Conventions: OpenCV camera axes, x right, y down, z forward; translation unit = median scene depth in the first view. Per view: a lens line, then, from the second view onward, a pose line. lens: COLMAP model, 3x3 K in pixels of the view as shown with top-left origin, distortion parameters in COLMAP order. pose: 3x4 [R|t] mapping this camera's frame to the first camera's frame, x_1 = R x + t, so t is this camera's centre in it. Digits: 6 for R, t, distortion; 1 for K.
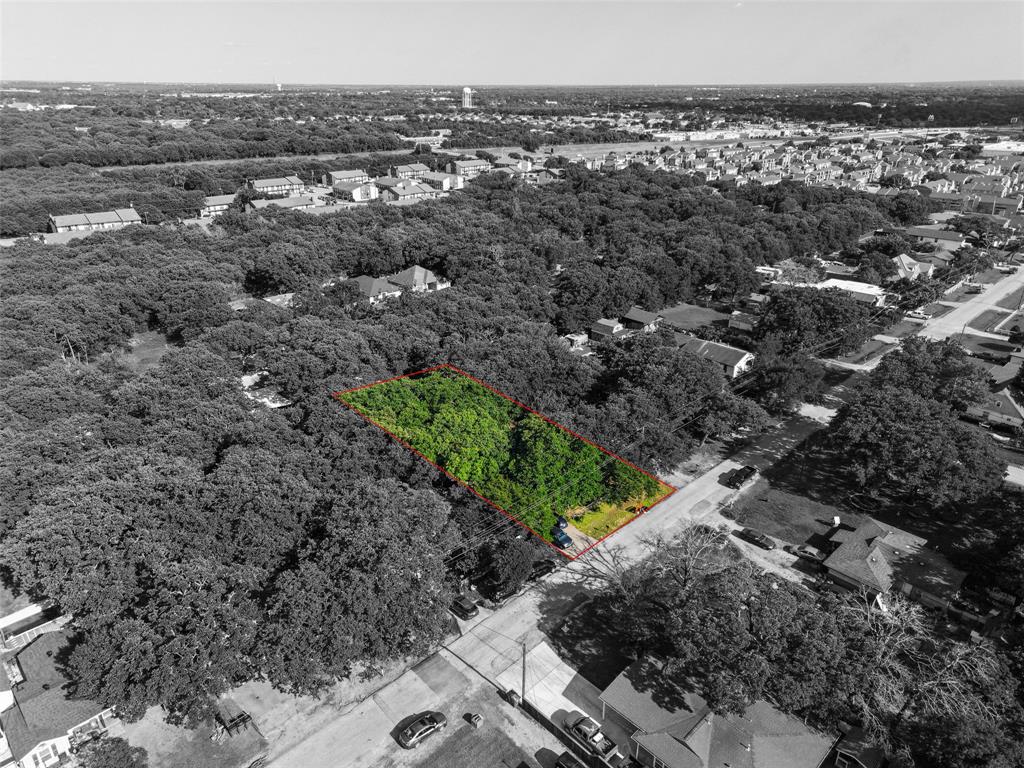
lens RADIAL K [[679.5, 0, 512.0], [0, 679.5, 384.0], [0, 0, 1]] dist [0.037143, -0.005256]
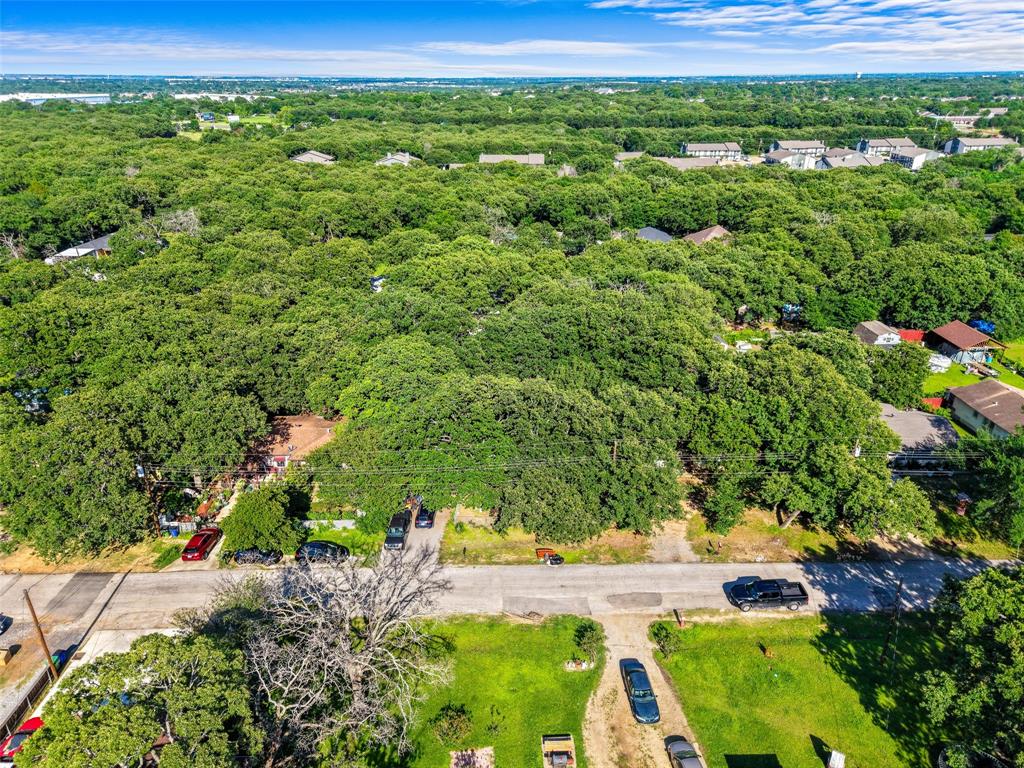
lens RADIAL K [[679.5, 0, 512.0], [0, 679.5, 384.0], [0, 0, 1]] dist [0.037143, -0.005256]
pose [[0.736462, 0.276901, -0.617212, 0.213453], [-0.270844, 0.956763, 0.106062, -0.010931], [0.619894, 0.089057, 0.779616, 0.200397]]
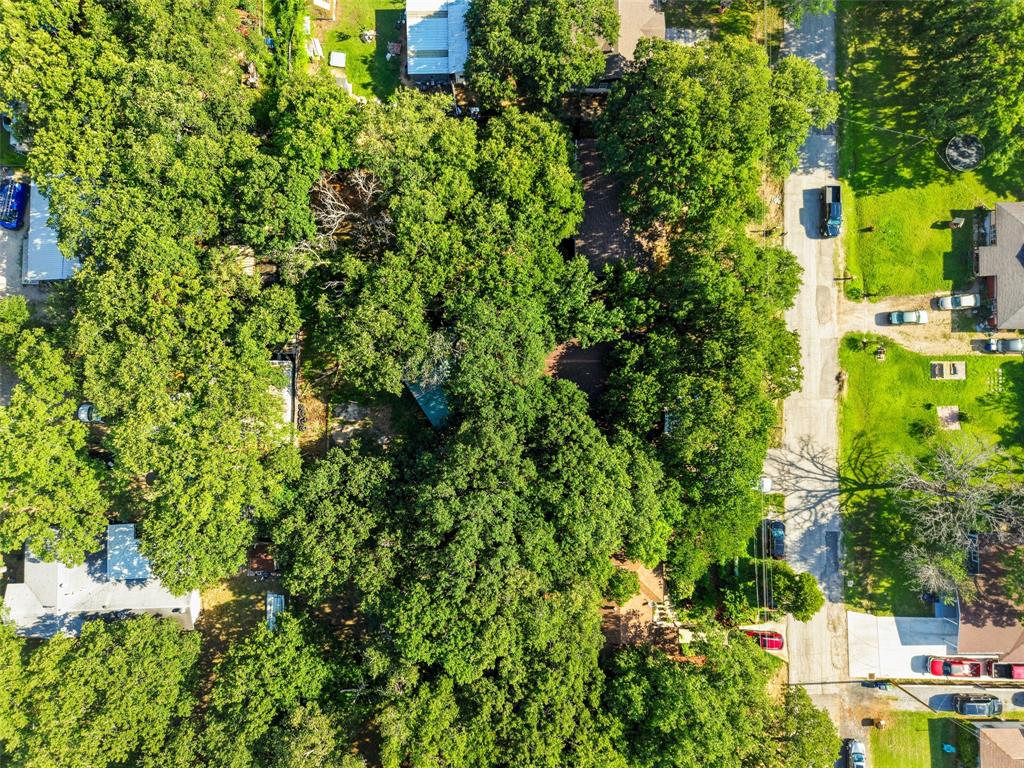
lens RADIAL K [[697.3, 0, 512.0], [0, 697.3, 384.0], [0, 0, 1]] dist [0.055969, -0.003564]
pose [[0.697418, -0.714255, 0.058727, -0.040839], [0.240024, 0.310004, 0.919938, -0.273795], [-0.675276, -0.627485, 0.387640, 0.367198]]
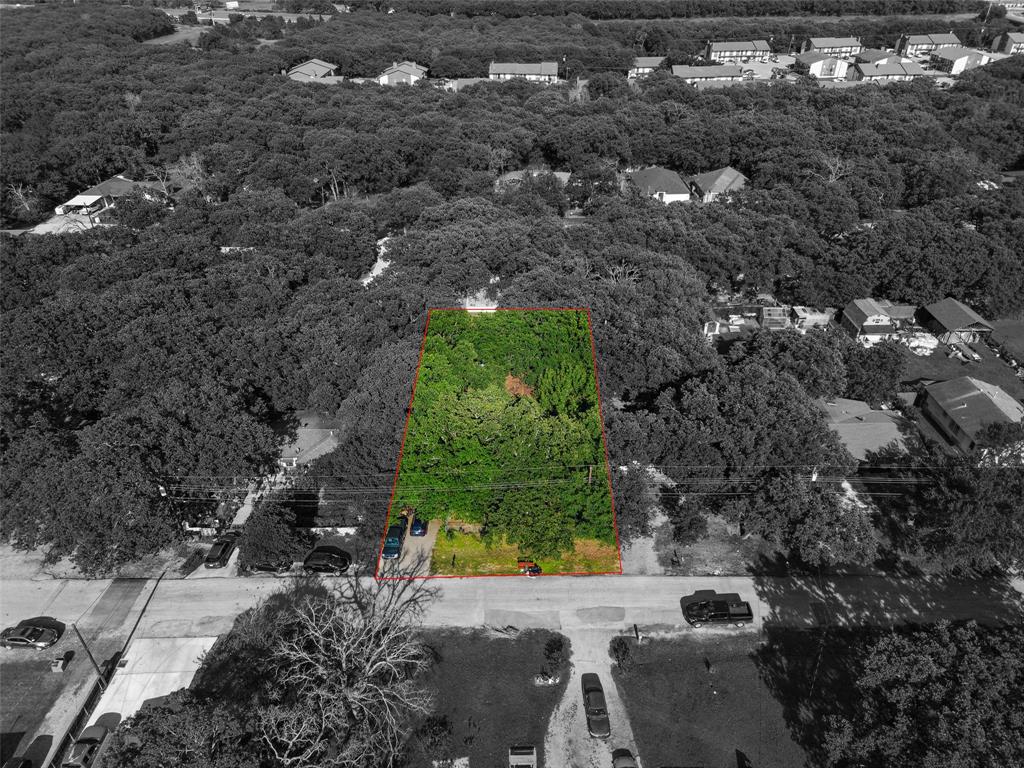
lens RADIAL K [[679.5, 0, 512.0], [0, 679.5, 384.0], [0, 0, 1]] dist [0.037143, -0.005256]
pose [[0.719400, 0.375136, -0.584583, 0.217462], [-0.270795, 0.926495, 0.261300, -0.072051], [0.639636, -0.029678, 0.768105, 0.191677]]
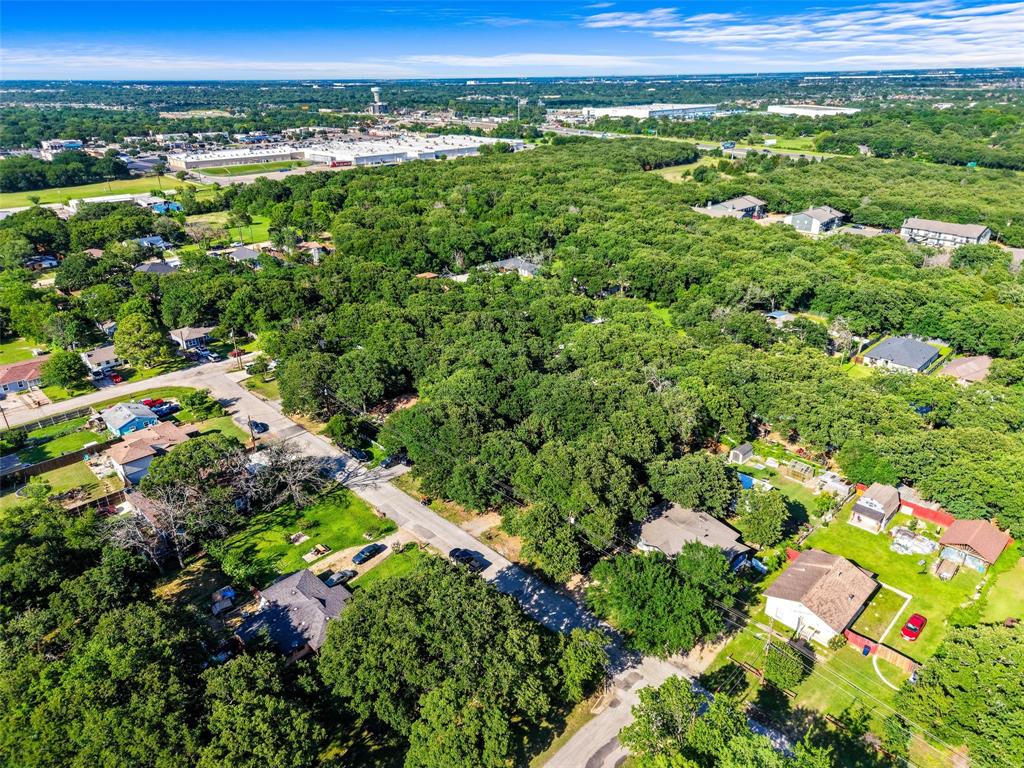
lens RADIAL K [[679.5, 0, 512.0], [0, 679.5, 384.0], [0, 0, 1]] dist [0.037143, -0.005256]
pose [[0.019417, 0.411224, -0.911328, 0.501182], [-0.392517, 0.841453, 0.371331, -0.205343], [0.919540, 0.350502, 0.177751, 0.361109]]
